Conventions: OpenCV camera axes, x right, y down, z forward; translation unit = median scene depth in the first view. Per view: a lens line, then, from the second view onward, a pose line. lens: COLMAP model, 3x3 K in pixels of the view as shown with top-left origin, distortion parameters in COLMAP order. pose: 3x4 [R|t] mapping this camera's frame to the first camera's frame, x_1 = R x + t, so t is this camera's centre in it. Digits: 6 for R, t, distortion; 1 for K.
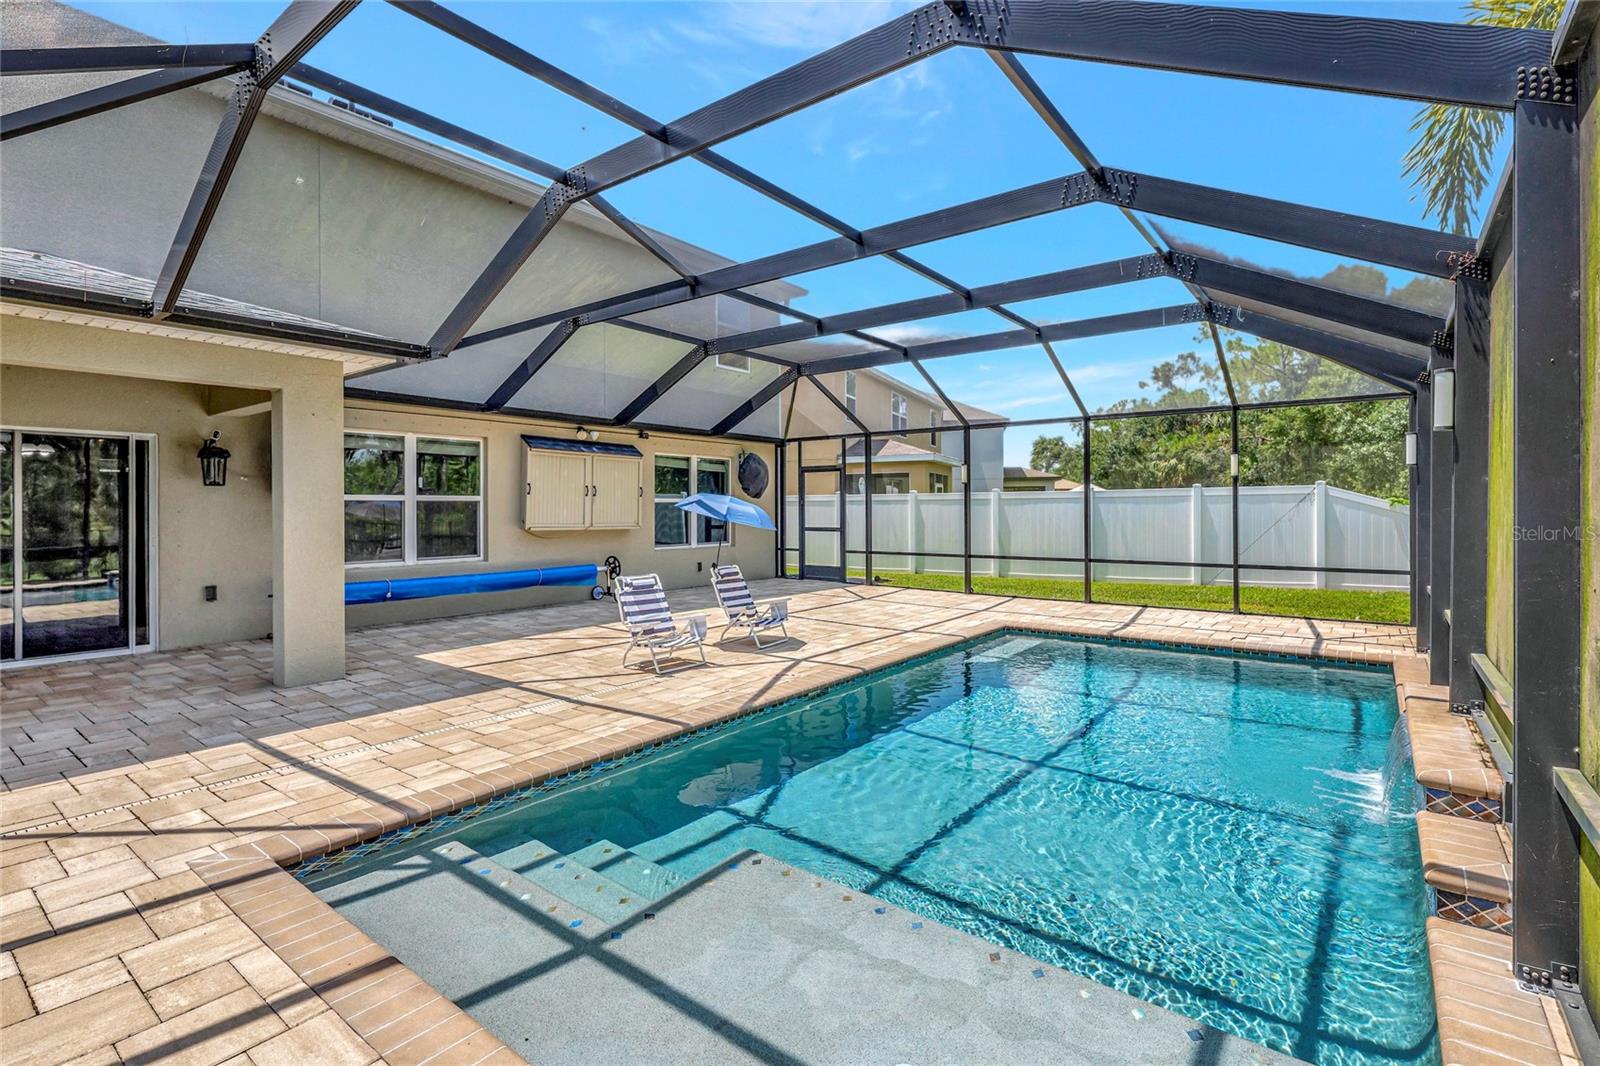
lens RADIAL K [[747.2, 0, 800.0], [0, 747.2, 533.0], [0, 0, 1]] dist [-0.004063, -0.000094]
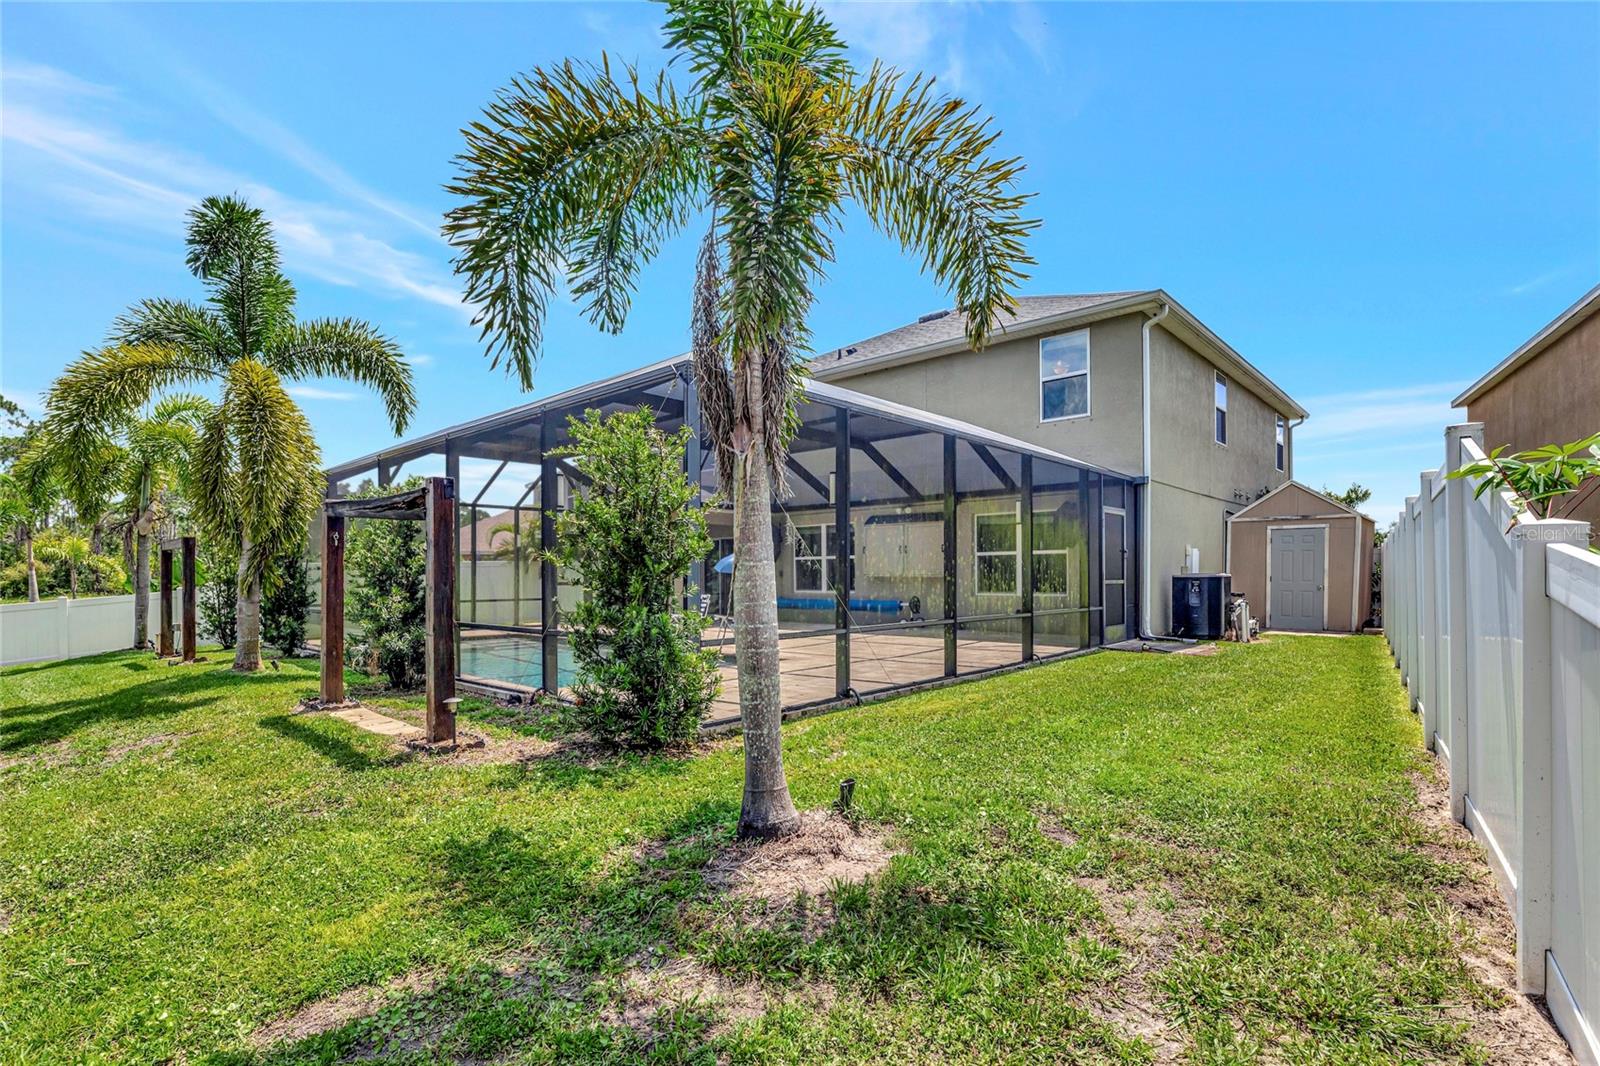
lens RADIAL K [[767.4, 0, 806.2], [0, 767.4, 582.1], [0, 0, 1]] dist [-0.002245, 0.000667]
pose [[-0.082962, 0.011270, -0.996489, 1.404225], [-0.030708, 0.999432, 0.013860, -0.009151], [0.996079, 0.031750, -0.082569, 1.093561]]
